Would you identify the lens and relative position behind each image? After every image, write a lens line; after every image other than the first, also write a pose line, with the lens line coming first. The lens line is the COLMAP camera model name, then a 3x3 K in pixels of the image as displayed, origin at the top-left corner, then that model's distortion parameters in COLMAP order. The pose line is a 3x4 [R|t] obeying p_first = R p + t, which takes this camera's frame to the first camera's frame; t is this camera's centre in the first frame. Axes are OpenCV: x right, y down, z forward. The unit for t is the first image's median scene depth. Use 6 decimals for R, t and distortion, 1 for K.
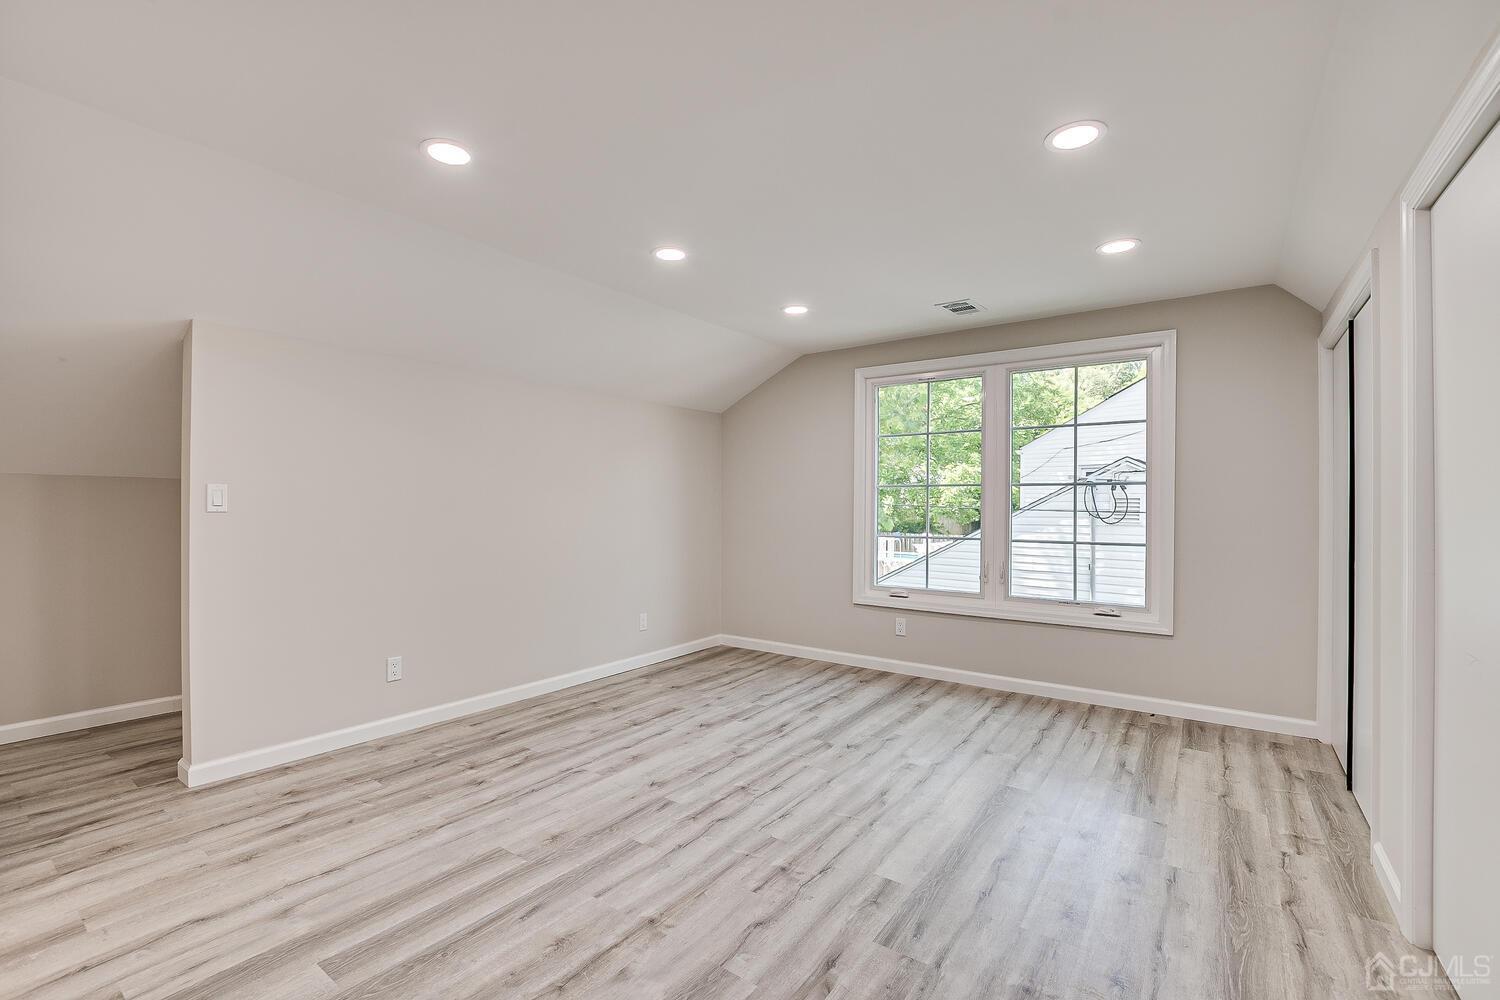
lens RADIAL K [[654.6, 0, 744.4], [0, 654.6, 505.0], [0, 0, 1]] dist [-0.023613, 0.003303]
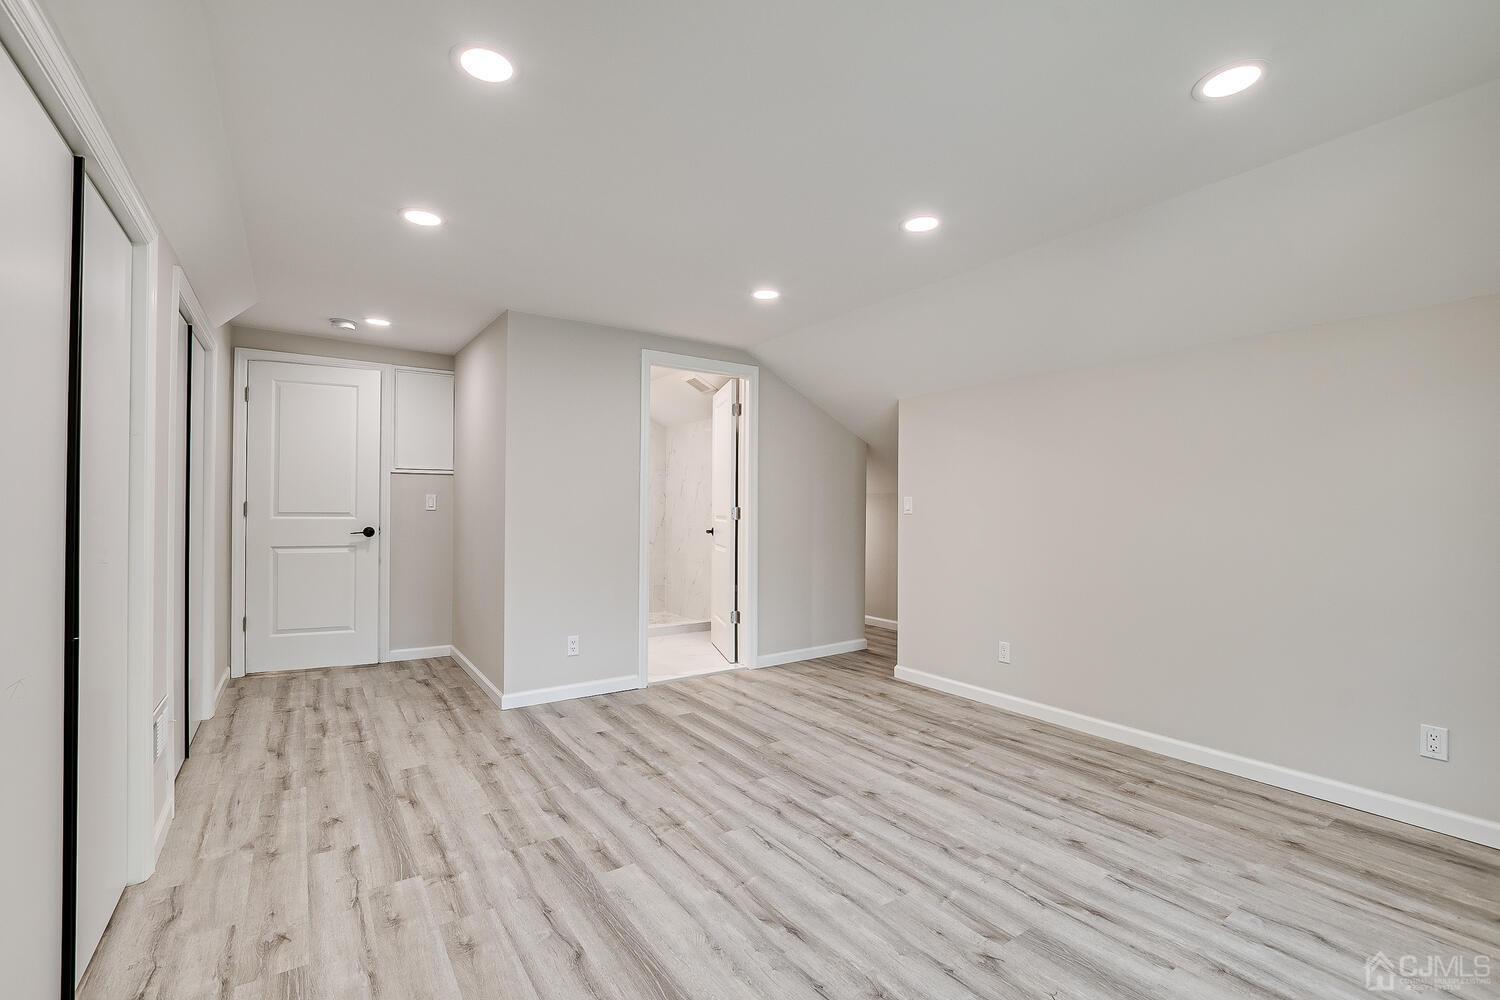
lens RADIAL K [[654.6, 0, 740.8], [0, 654.6, 505.5], [0, 0, 1]] dist [-0.023613, 0.003303]
pose [[-0.342101, -0.010279, -0.939607, 0.796680], [-0.004452, 0.999947, -0.009318, 0.006381], [0.939653, 0.000995, -0.342129, 1.078699]]
